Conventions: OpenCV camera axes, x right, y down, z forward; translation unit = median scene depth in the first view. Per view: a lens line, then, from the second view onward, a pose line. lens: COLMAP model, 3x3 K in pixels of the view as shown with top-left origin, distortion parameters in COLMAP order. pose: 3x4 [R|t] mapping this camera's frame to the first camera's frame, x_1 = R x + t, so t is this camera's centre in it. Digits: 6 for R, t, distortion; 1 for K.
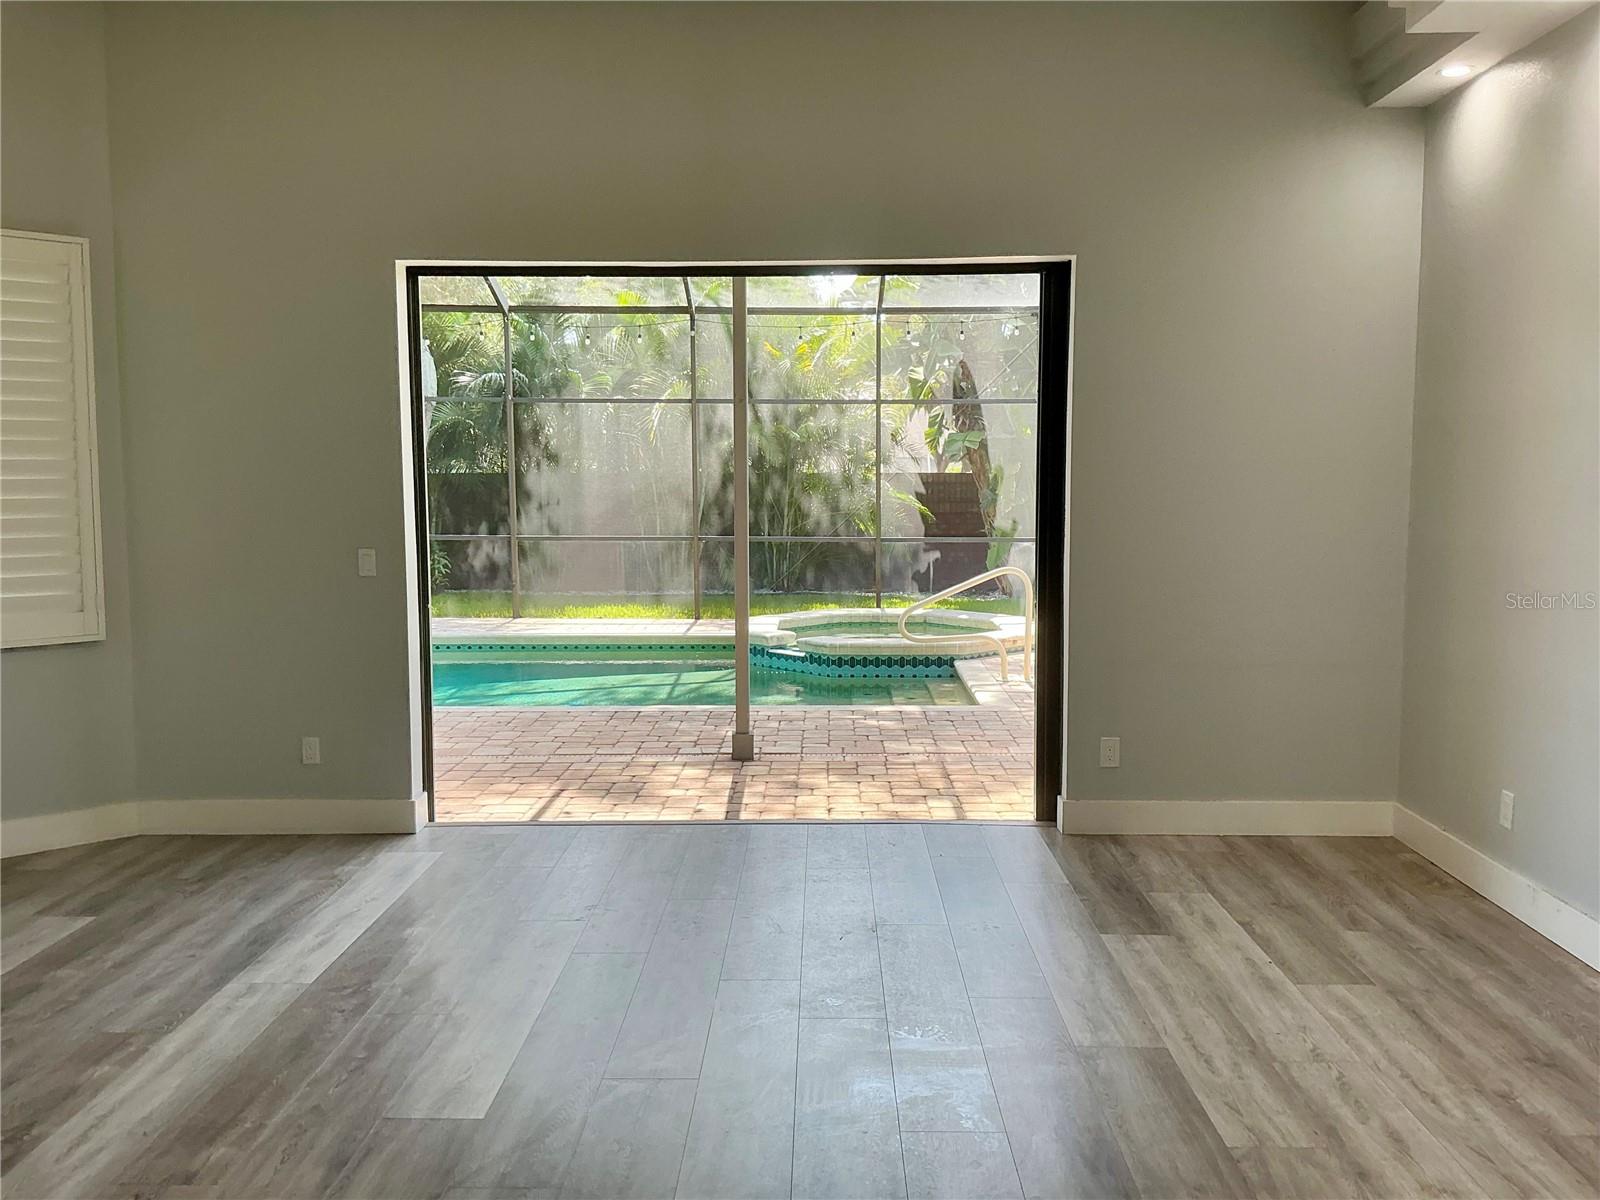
lens RADIAL K [[1327.8, 0, 800.0], [0, 1327.8, 600.0], [0, 0, 1]] dist [0.117288, -0.218708]
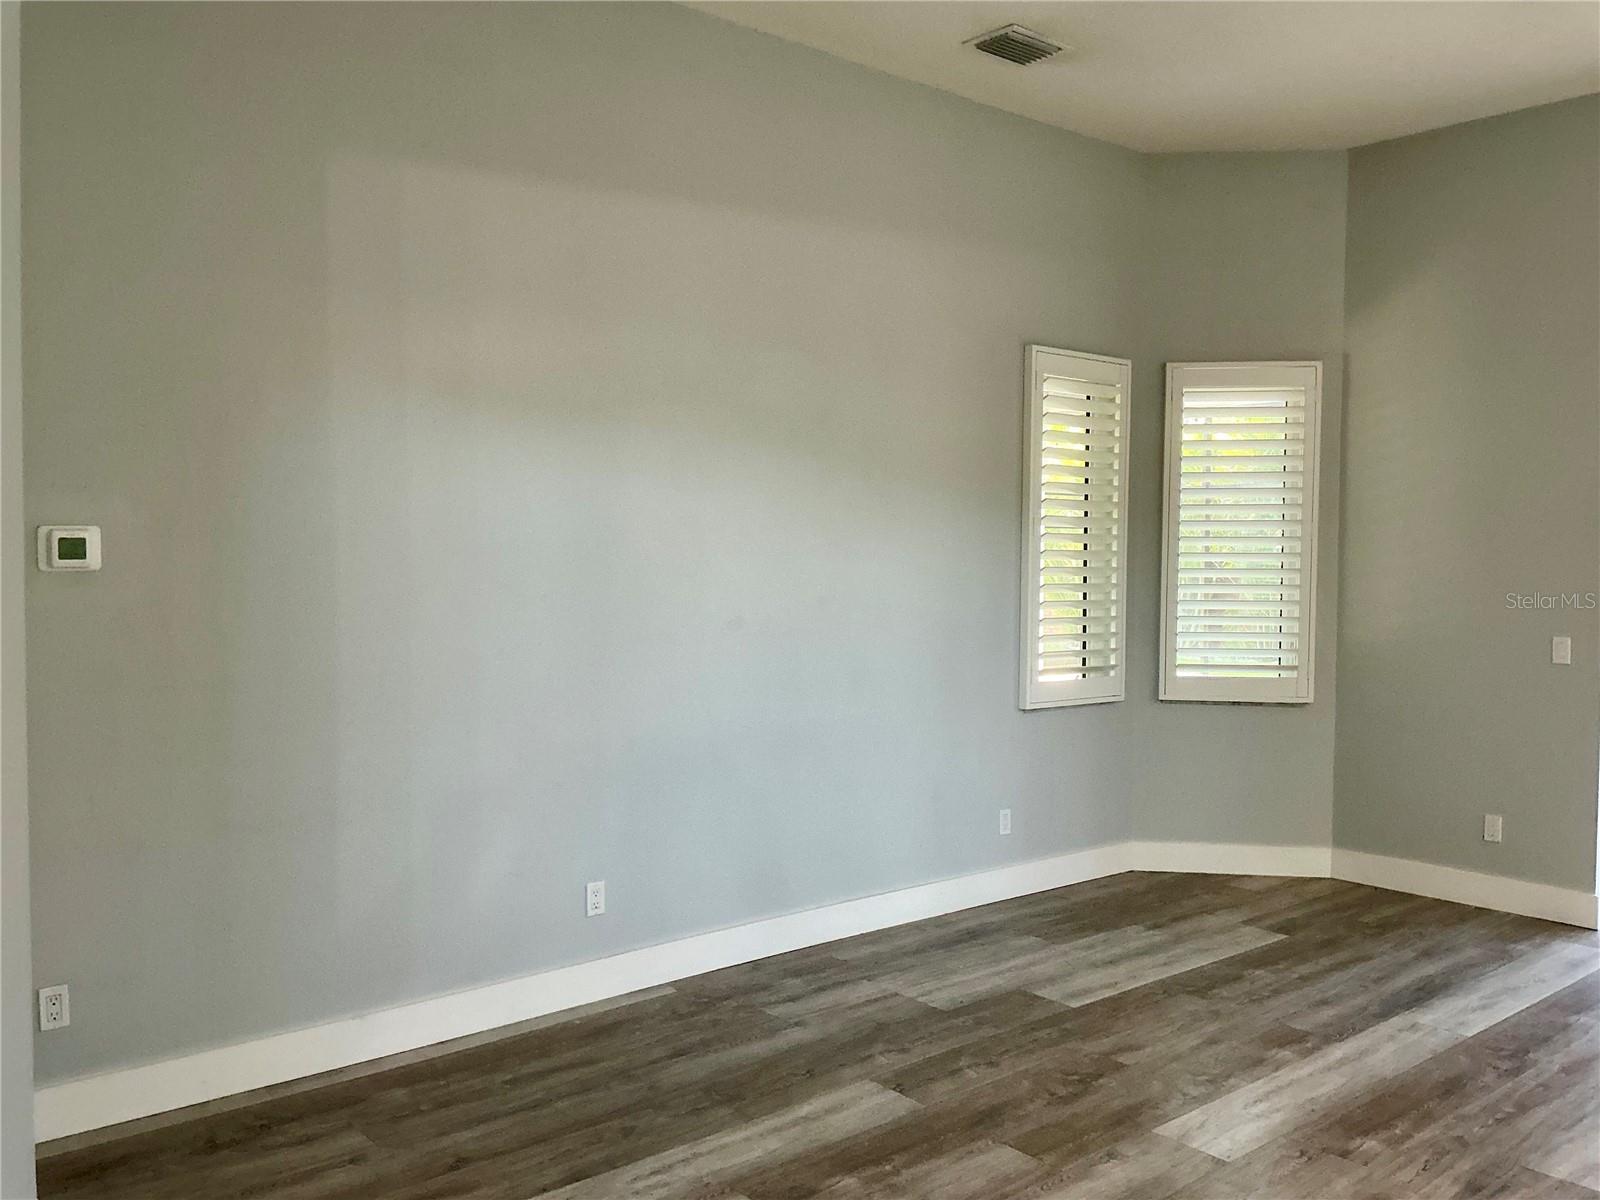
lens RADIAL K [[1322.4, 0, 761.9], [0, 1322.4, 601.6], [0, 0, 1]] dist [0.007415, -0.054070]
pose [[0.638926, 0.037119, -0.768372, 0.061038], [-0.077890, 0.996824, -0.016613, -0.001736], [0.765315, 0.070462, 0.639787, -0.113705]]
